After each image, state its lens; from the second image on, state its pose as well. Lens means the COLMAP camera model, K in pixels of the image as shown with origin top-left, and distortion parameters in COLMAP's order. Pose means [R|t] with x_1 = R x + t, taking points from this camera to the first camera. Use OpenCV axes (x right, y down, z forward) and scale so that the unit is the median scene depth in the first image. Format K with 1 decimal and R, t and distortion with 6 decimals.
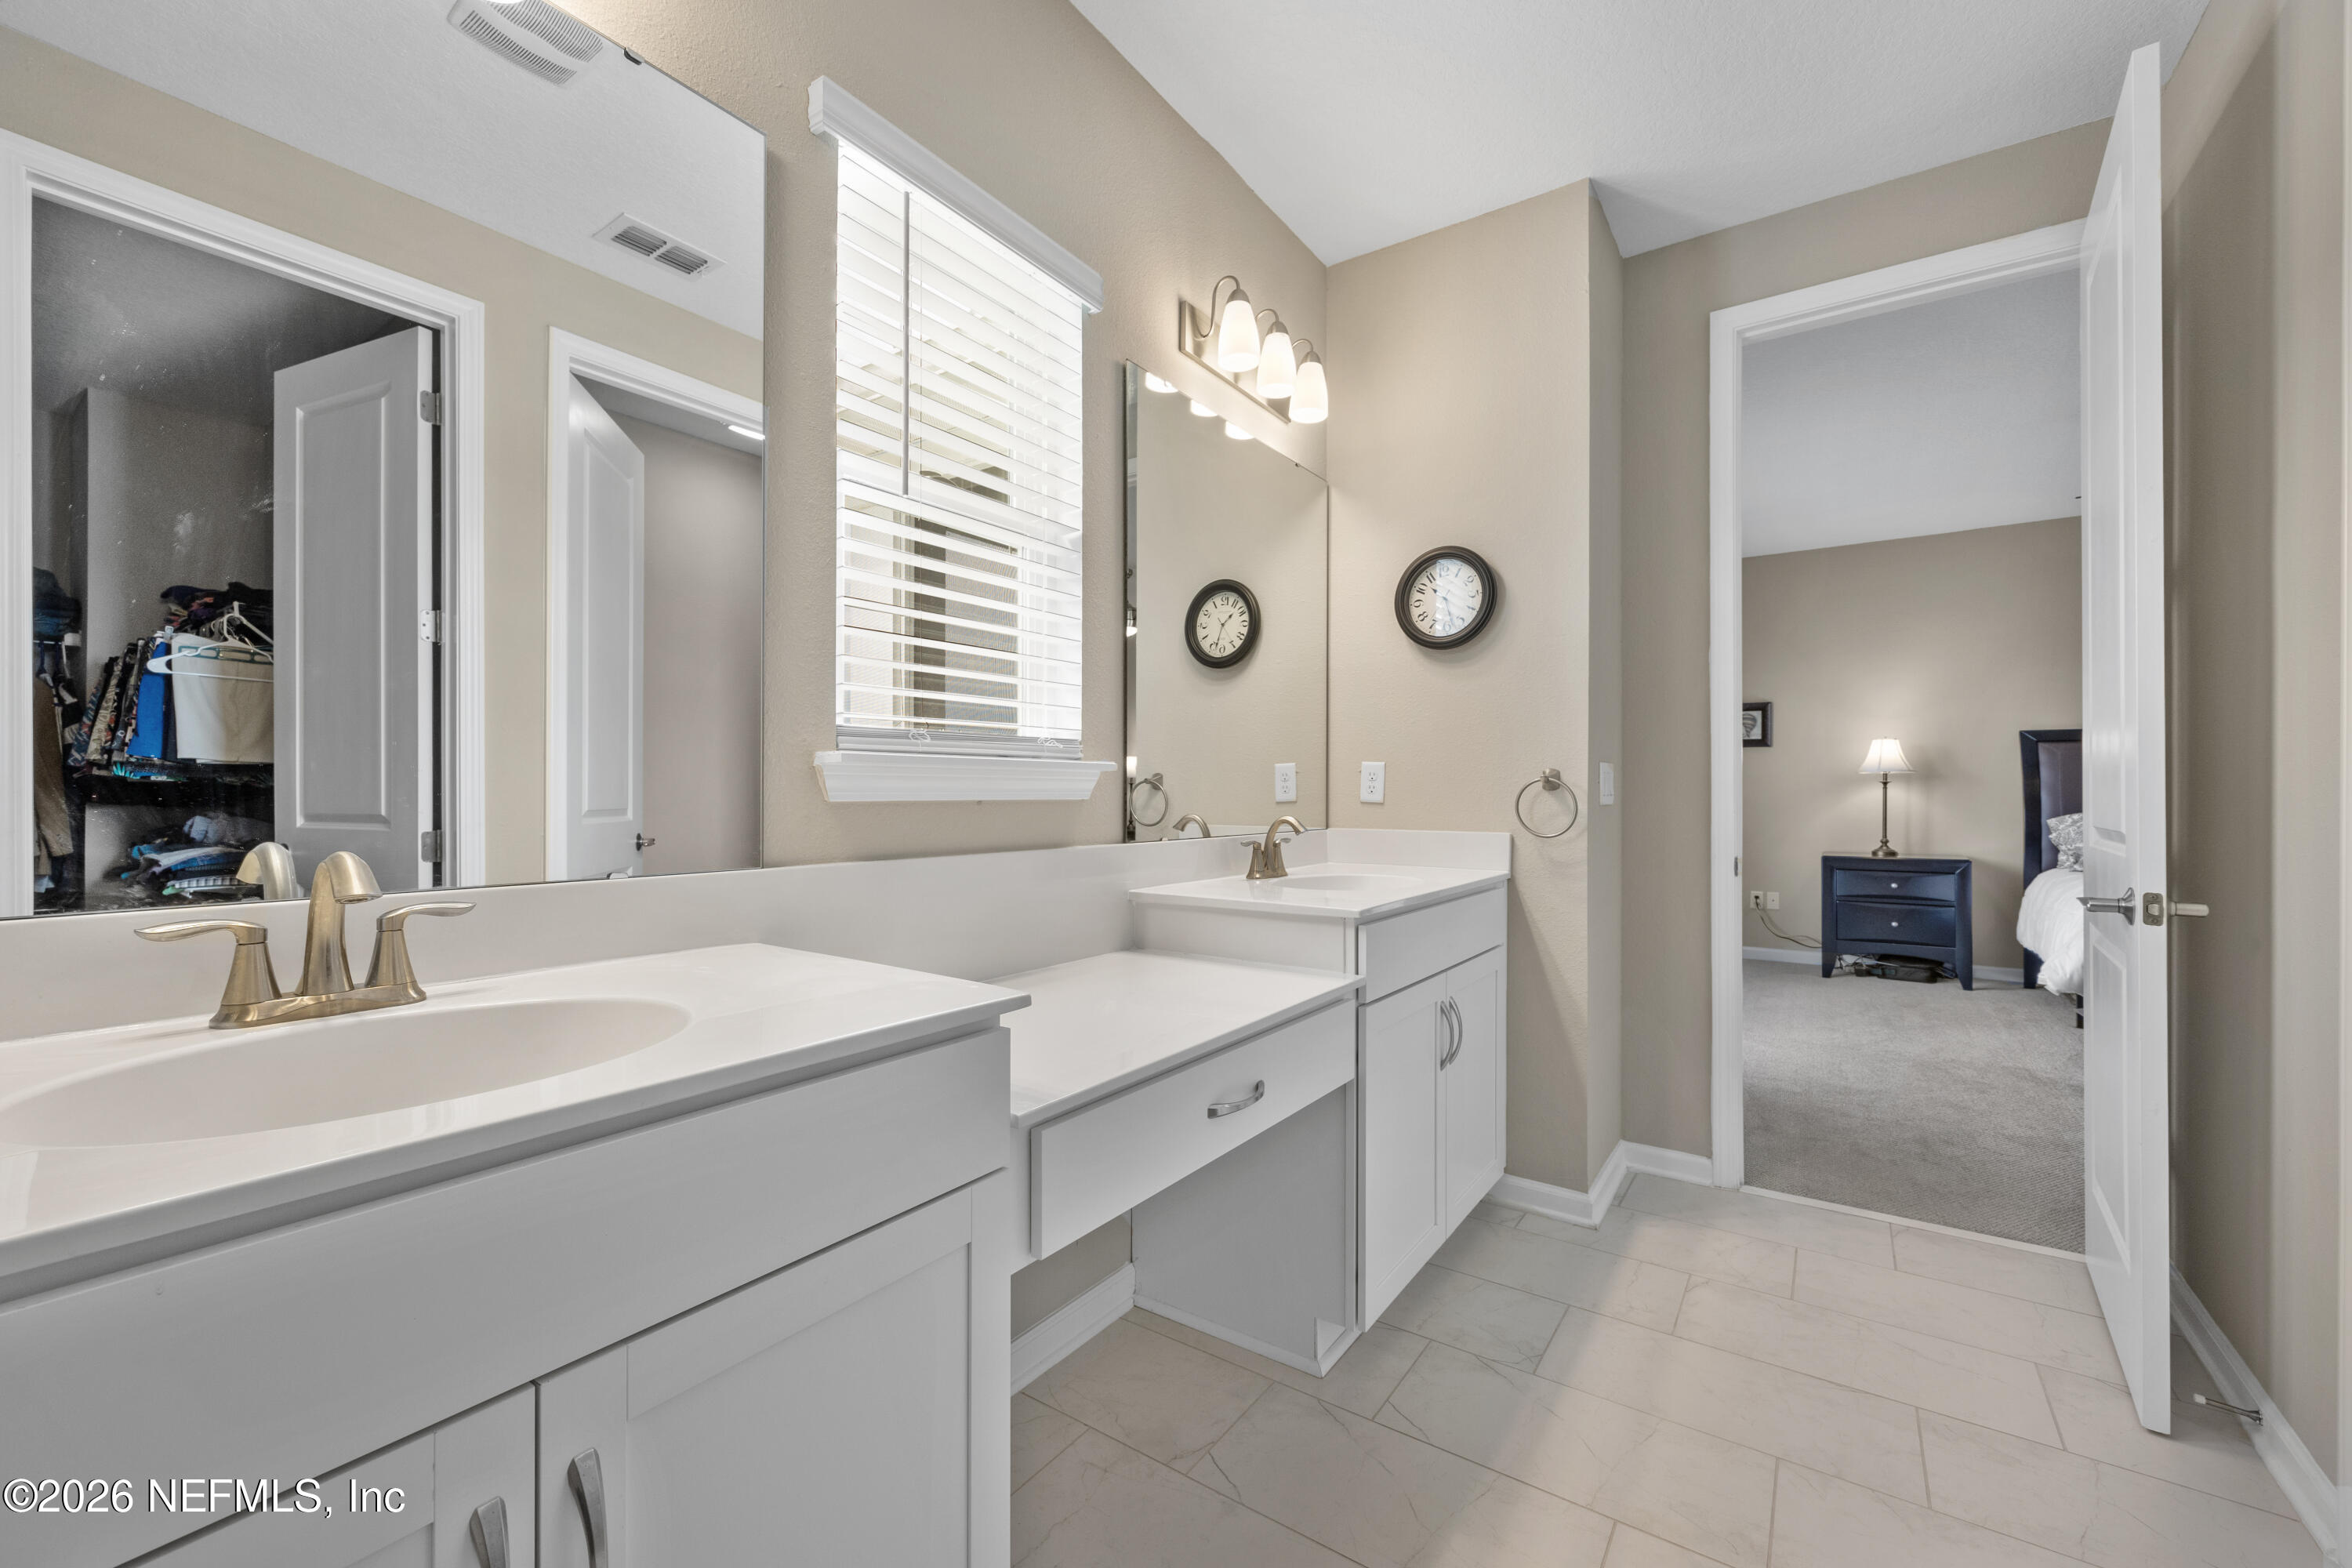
lens RADIAL K [[939.2, 0, 1176.4], [0, 939.2, 794.9], [0, 0, 1]] dist [-0.000872, 0.000565]
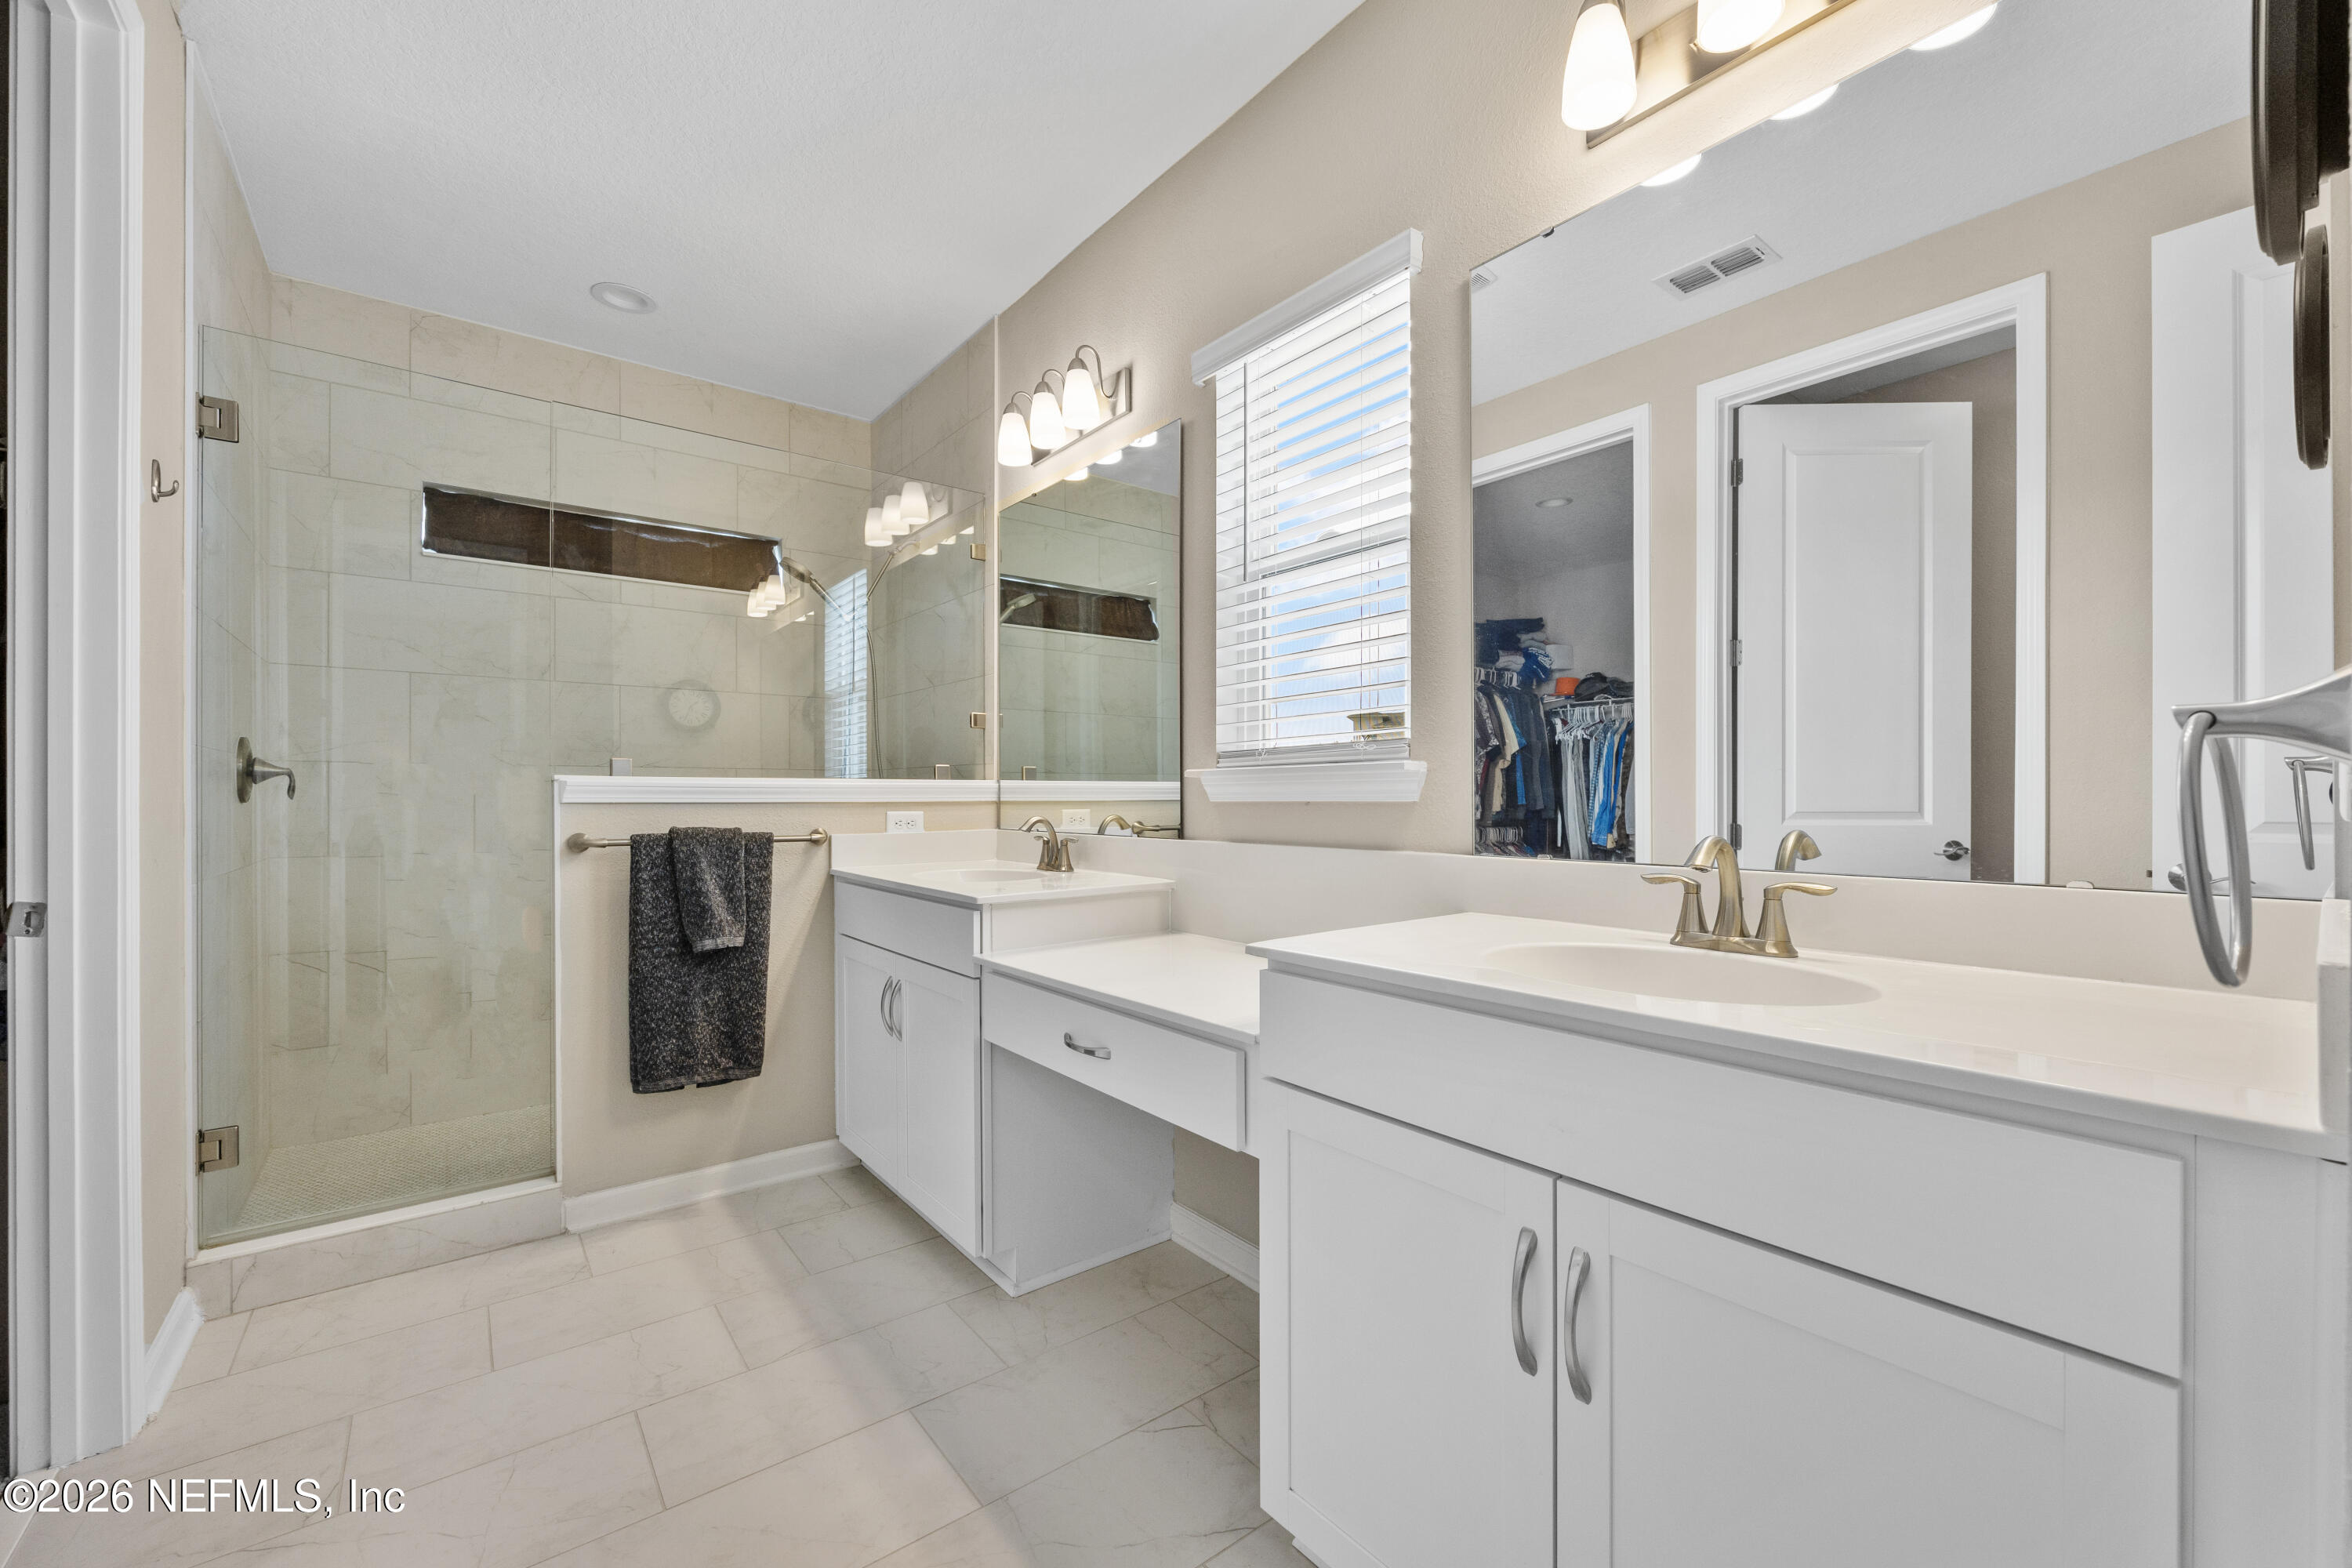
lens RADIAL K [[956.9, 0, 1268.5], [0, 956.9, 798.4], [0, 0, 1]] dist [0.000143, 0.000167]
pose [[-0.233194, 0.012429, -0.972351, 0.880326], [0.008290, 0.999907, 0.010793, -0.010428], [0.972395, -0.005544, -0.233275, 1.097993]]
